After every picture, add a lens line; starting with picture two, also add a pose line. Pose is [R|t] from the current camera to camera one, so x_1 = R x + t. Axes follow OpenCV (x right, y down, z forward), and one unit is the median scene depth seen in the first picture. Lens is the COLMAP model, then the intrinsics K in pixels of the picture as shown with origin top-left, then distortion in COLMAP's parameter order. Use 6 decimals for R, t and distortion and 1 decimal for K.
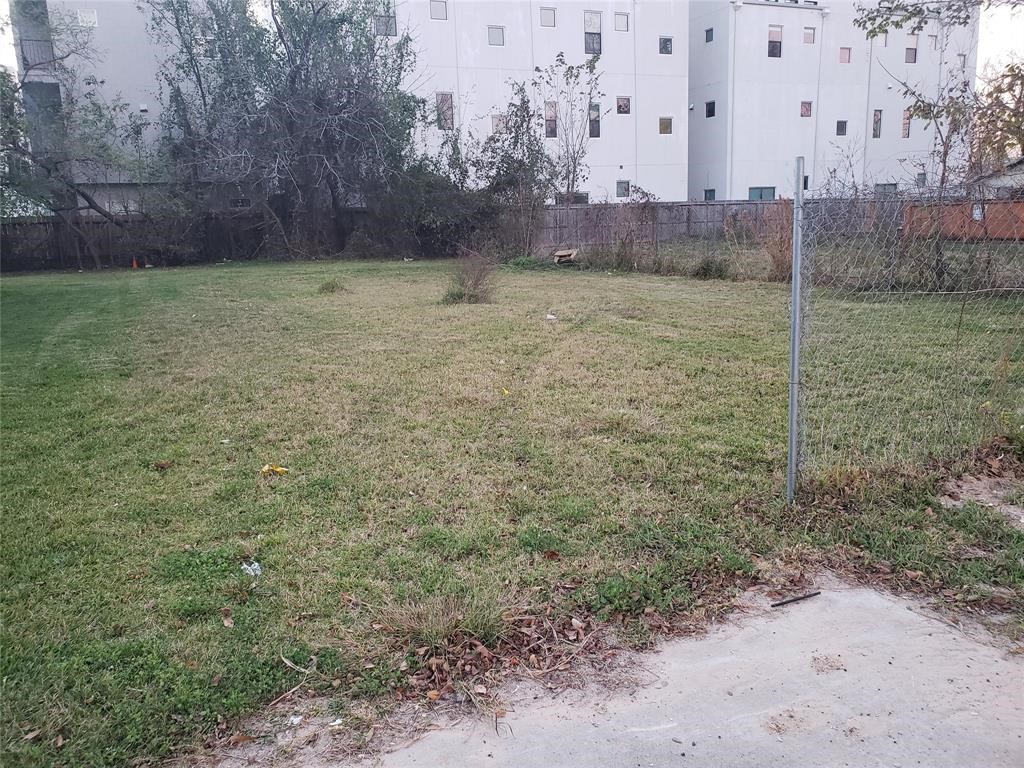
lens RADIAL K [[834.9, 0, 512.0], [0, 834.9, 384.0], [0, 0, 1]] dist [0.000148, 0.022505]
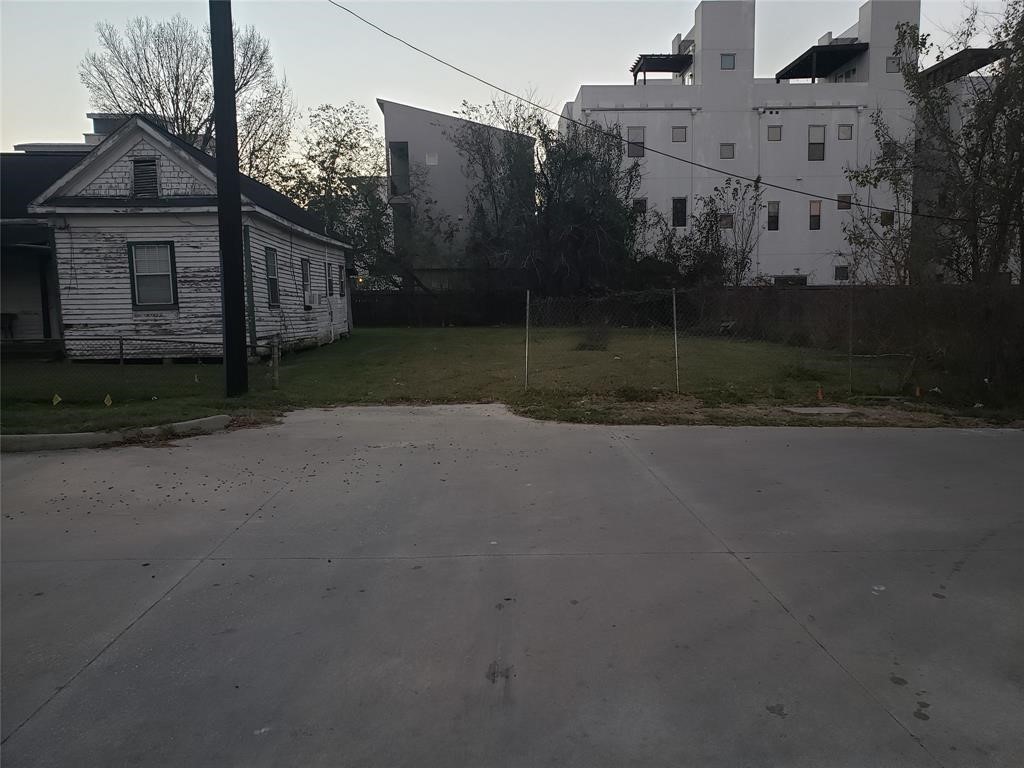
lens RADIAL K [[834.9, 0, 512.0], [0, 834.9, 384.0], [0, 0, 1]] dist [0.000148, 0.022505]
pose [[0.922614, 0.058065, -0.381330, 0.488019], [-0.089439, 0.993865, -0.065061, 0.098154], [0.375212, 0.094132, 0.922147, -0.630086]]
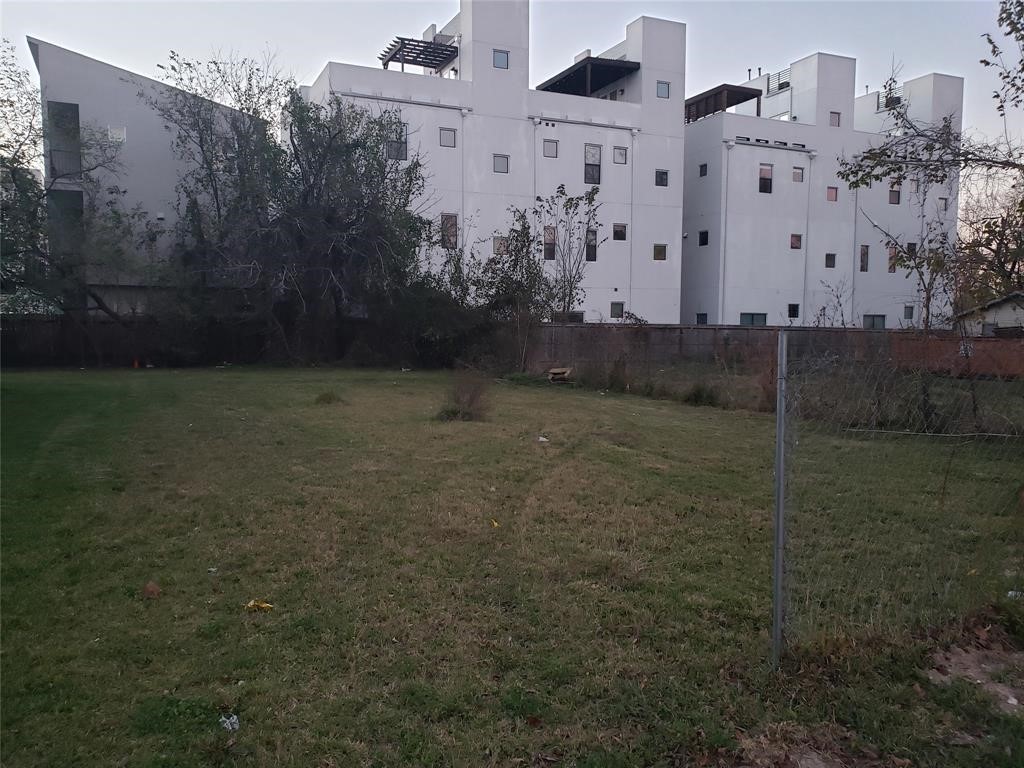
lens RADIAL K [[833.1, 0, 504.3], [0, 833.1, 369.4], [0, 0, 1]] dist [0.009807, 0.015375]
pose [[0.999119, 0.041812, -0.003463, -0.000457], [-0.041875, 0.988698, -0.143953, -0.021068], [-0.002595, 0.143971, 0.989579, -0.013055]]
